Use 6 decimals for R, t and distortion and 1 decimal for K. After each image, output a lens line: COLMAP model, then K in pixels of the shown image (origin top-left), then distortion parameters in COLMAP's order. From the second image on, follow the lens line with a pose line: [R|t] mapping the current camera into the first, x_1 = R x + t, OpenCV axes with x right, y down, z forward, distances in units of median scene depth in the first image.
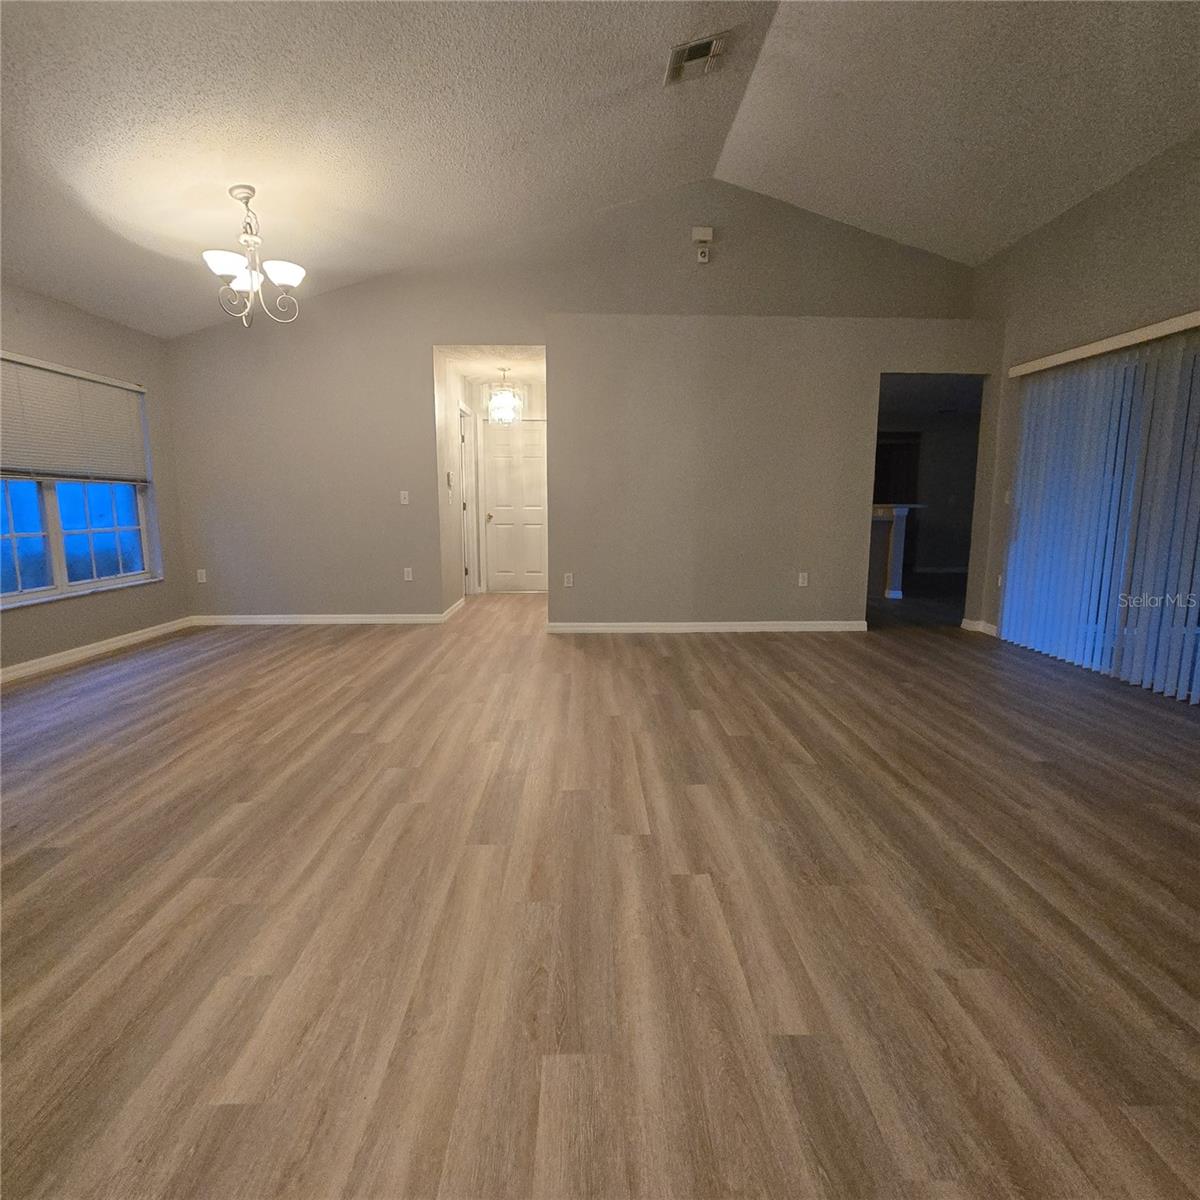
lens RADIAL K [[661.3, 0, 600.0], [0, 661.3, 600.0], [0, 0, 1]] dist [0.000118, 0.001370]
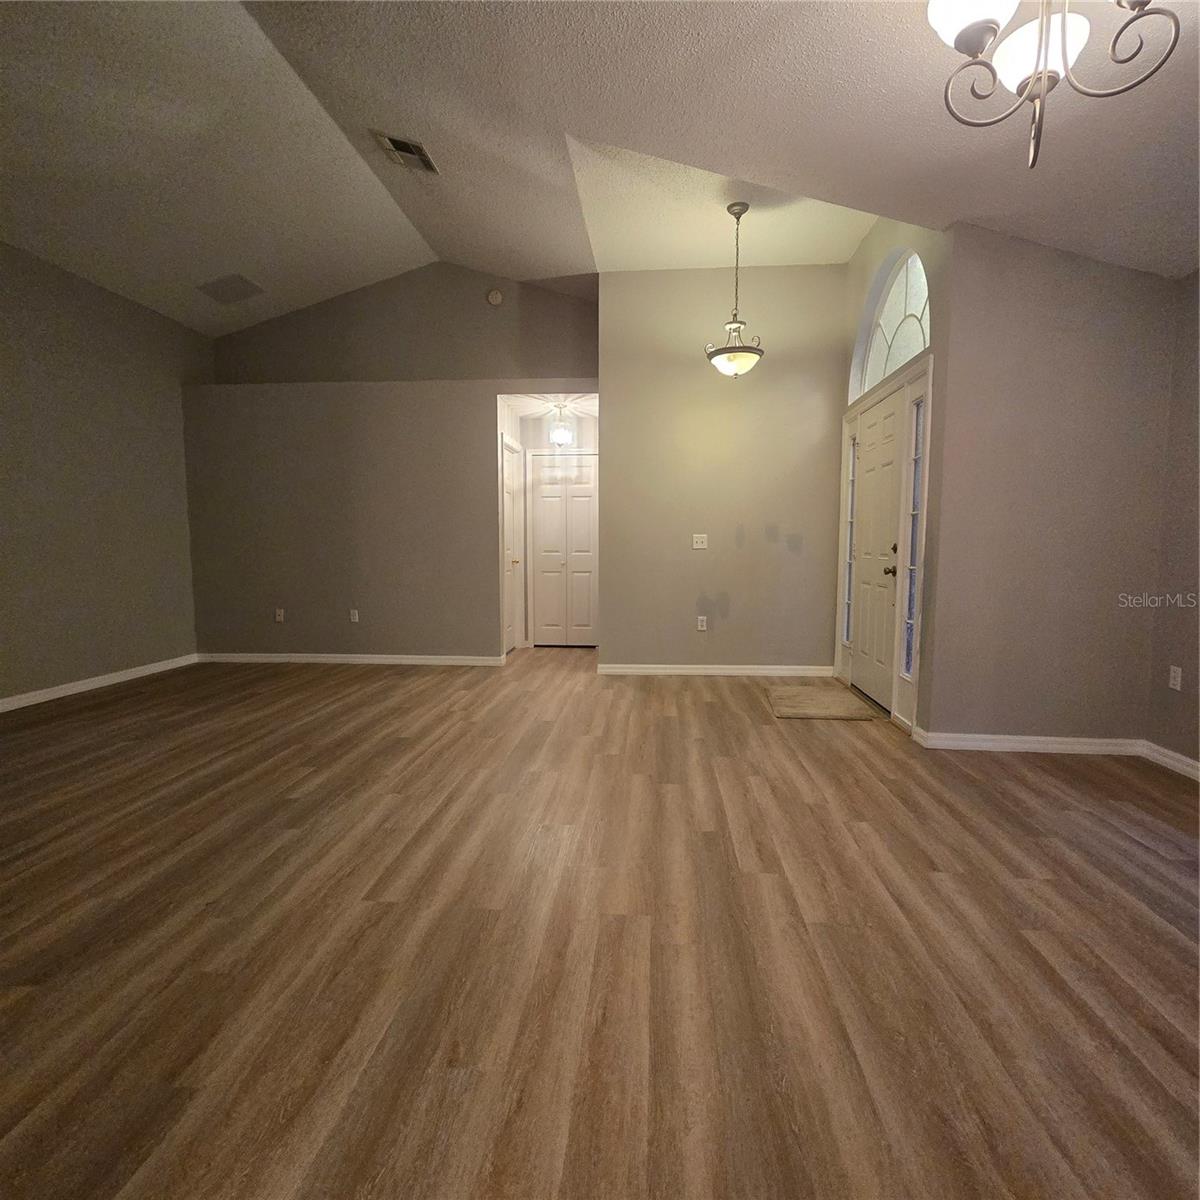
lens RADIAL K [[661.3, 0, 600.0], [0, 661.3, 600.0], [0, 0, 1]] dist [0.000118, 0.001370]
pose [[-0.994369, -0.010552, 0.105444, -0.373284], [0.014384, 0.972381, 0.232954, -0.302138], [-0.104989, 0.233159, -0.966754, 1.955264]]
